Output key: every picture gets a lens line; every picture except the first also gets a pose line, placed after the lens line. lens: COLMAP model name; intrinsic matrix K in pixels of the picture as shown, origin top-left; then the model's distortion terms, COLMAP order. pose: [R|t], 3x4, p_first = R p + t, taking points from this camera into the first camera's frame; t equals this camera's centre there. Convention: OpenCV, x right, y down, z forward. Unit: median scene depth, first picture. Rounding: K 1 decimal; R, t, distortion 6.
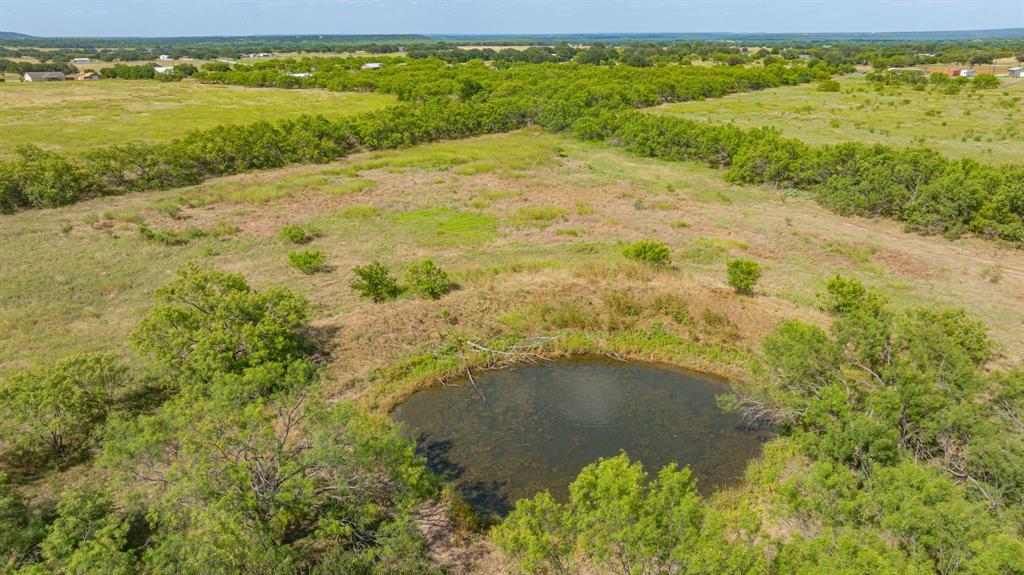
lens RADIAL K [[723.2, 0, 514.9], [0, 723.2, 286.4], [0, 0, 1]] dist [-0.063562, 0.079172]
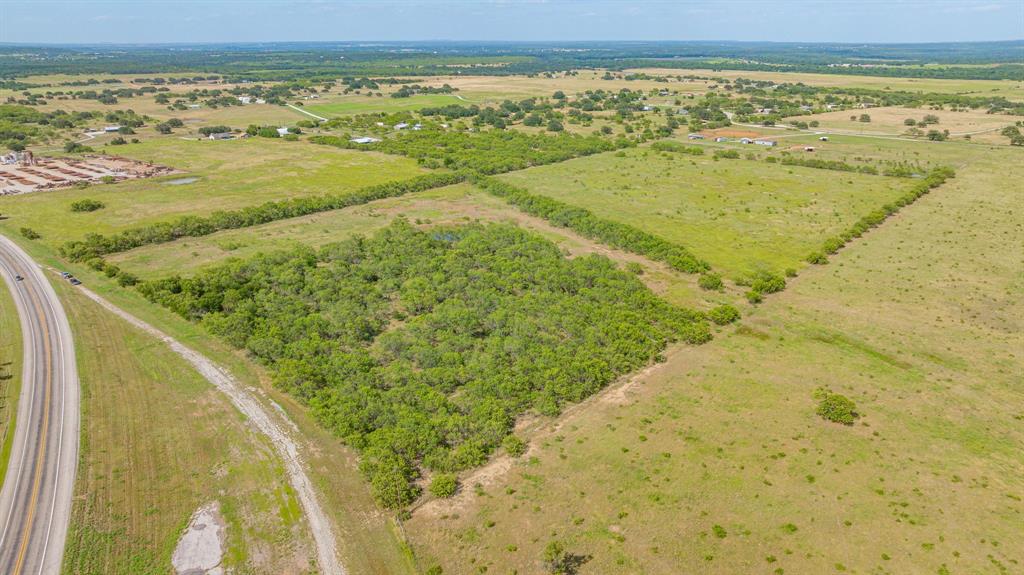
lens RADIAL K [[720.1, 0, 514.3], [0, 720.1, 286.0], [0, 0, 1]] dist [-0.025855, 0.010221]
pose [[0.999872, 0.008572, -0.013540, 0.212658], [-0.008655, 0.999944, -0.006102, 0.170526], [0.013487, 0.006218, 0.999890, -1.527428]]
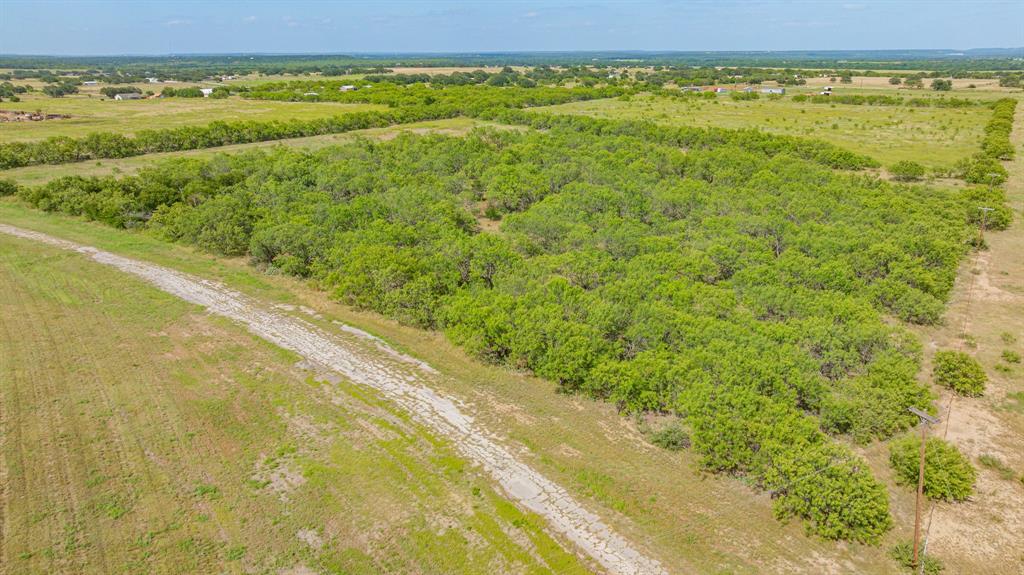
lens RADIAL K [[723.2, 0, 514.9], [0, 723.2, 286.4], [0, 0, 1]] dist [-0.063562, 0.079172]
pose [[0.994403, -0.031775, 0.100763, -0.047254], [0.034046, 0.999202, -0.020900, 0.303761], [-0.100018, 0.024213, 0.994691, -1.043335]]
